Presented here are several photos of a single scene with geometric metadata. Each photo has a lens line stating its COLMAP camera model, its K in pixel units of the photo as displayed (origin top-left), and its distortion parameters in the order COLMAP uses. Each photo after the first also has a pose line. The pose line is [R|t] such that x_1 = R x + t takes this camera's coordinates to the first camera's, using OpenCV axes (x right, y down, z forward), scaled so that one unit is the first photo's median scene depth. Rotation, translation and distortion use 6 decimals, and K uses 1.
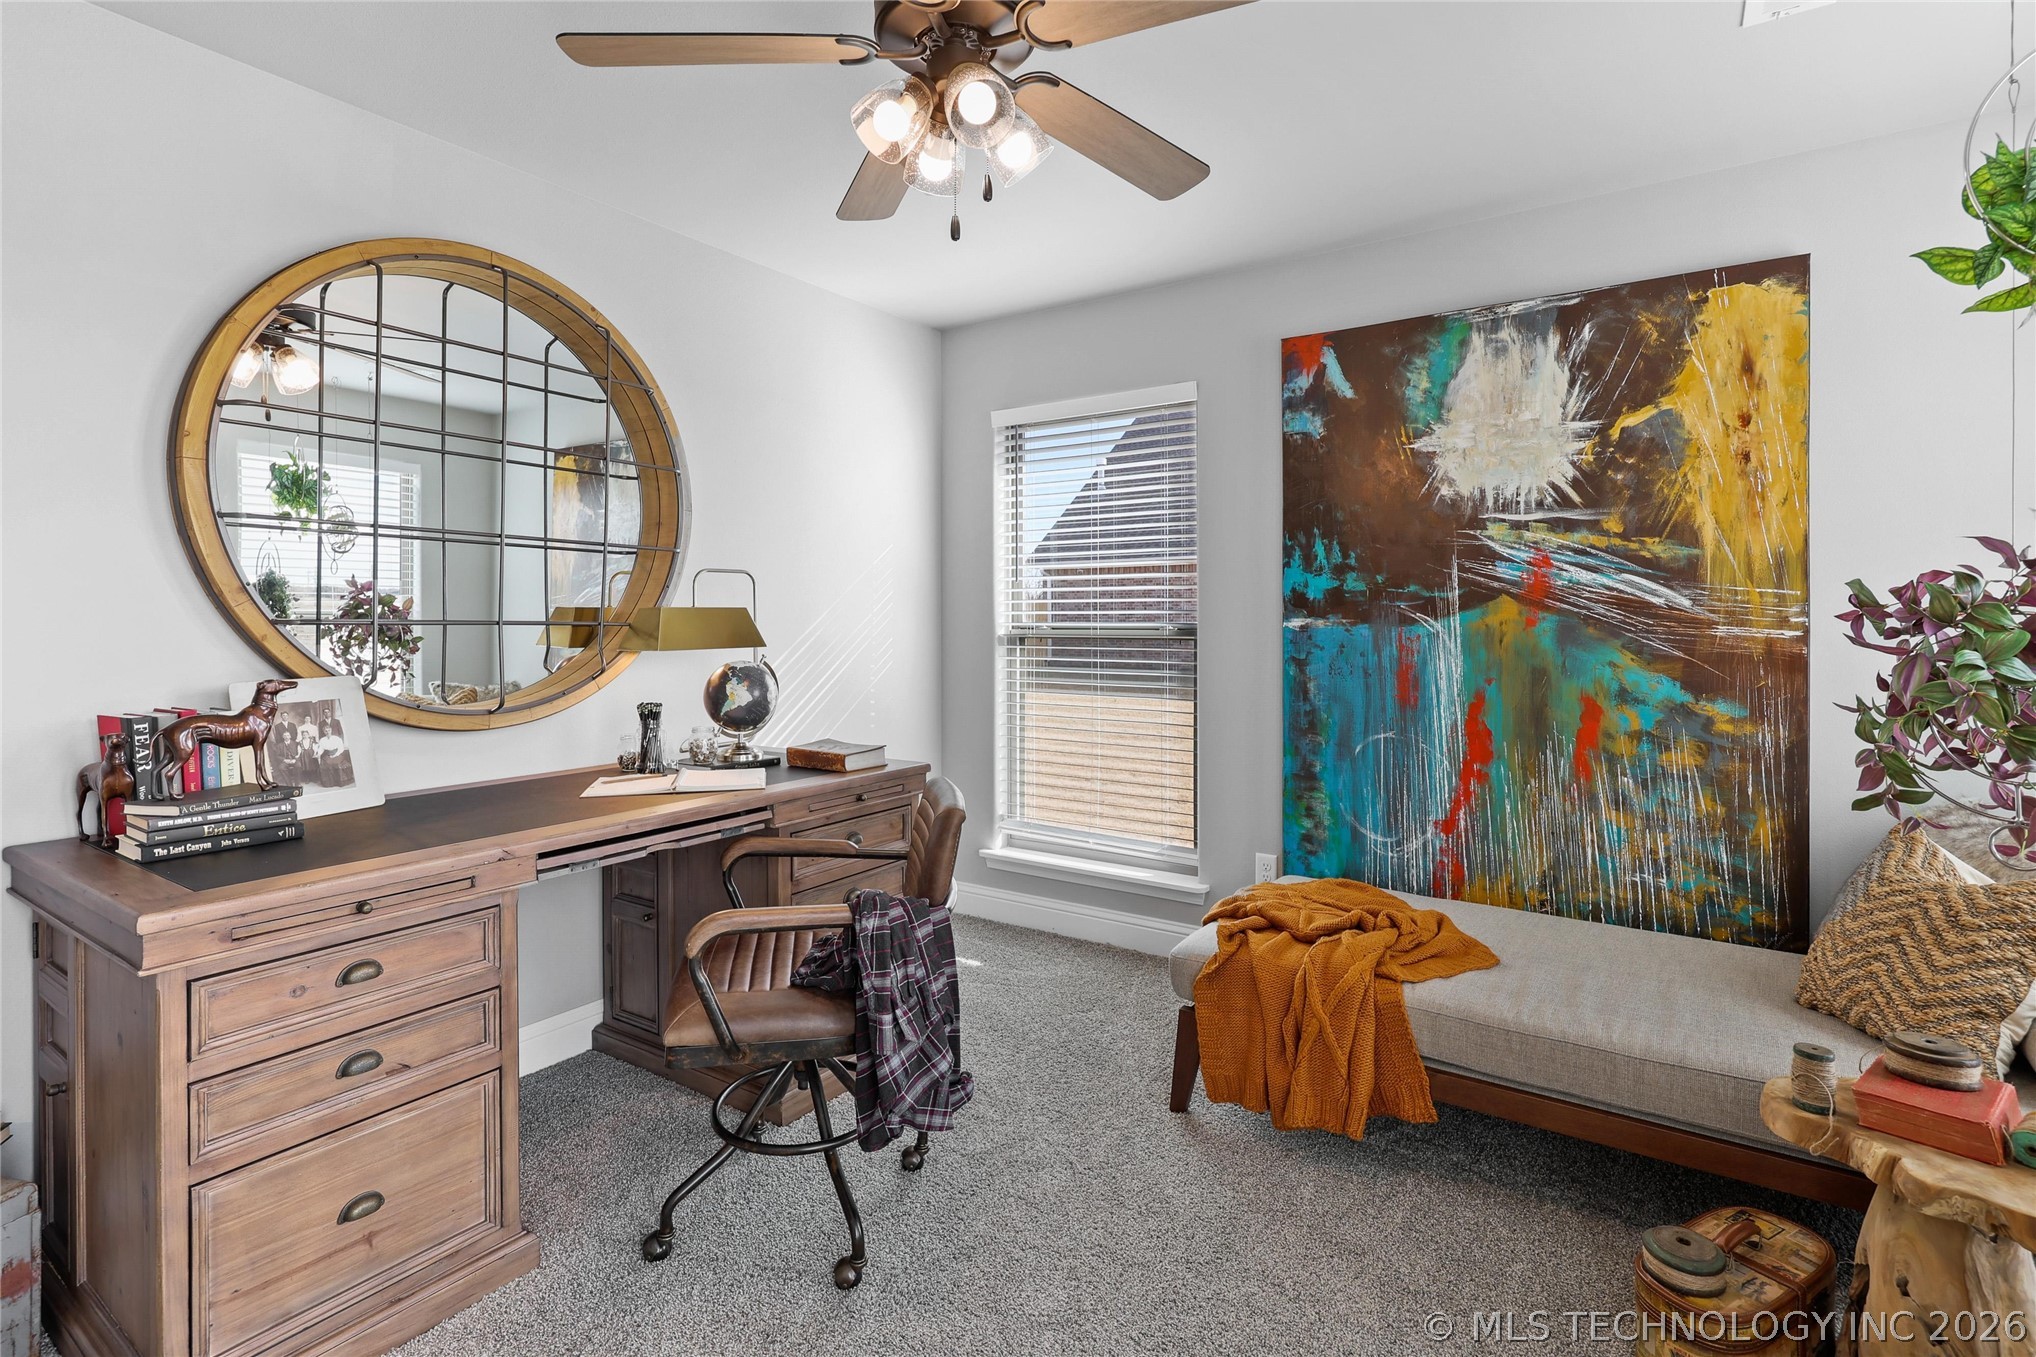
lens RADIAL K [[947.5, 0, 1022.4], [0, 947.5, 639.3], [0, 0, 1]] dist [-0.001030, -0.000144]
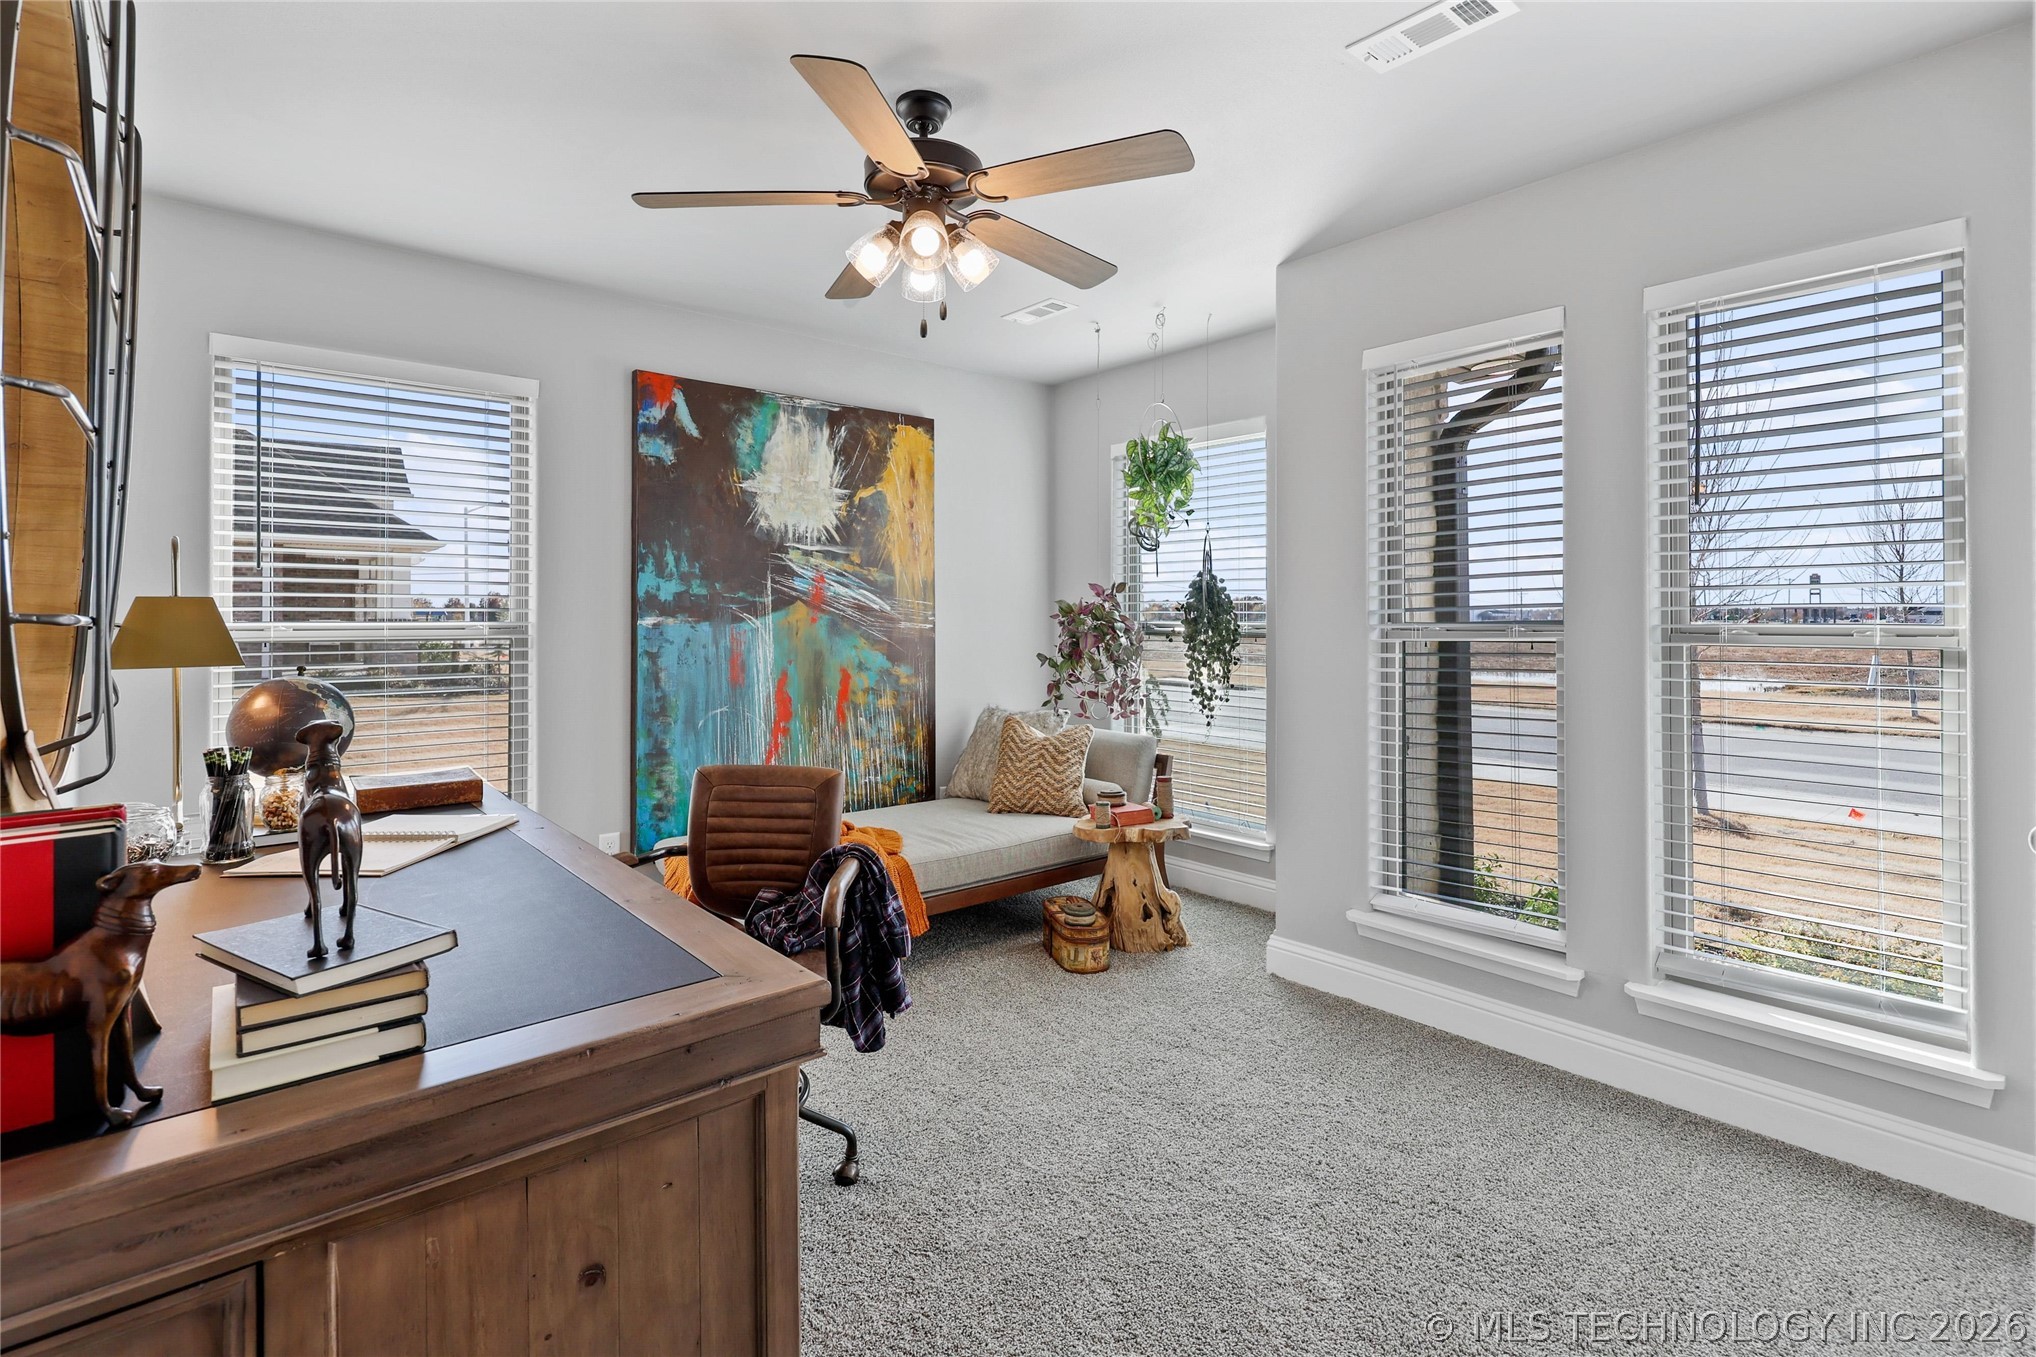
lens RADIAL K [[947.5, 0, 1022.4], [0, 947.5, 639.3], [0, 0, 1]] dist [-0.001030, -0.000144]
pose [[0.284908, -0.021878, 0.958305, -0.768278], [0.019720, 0.999662, 0.016959, -0.006781], [-0.958352, 0.014066, 0.285243, 0.273265]]
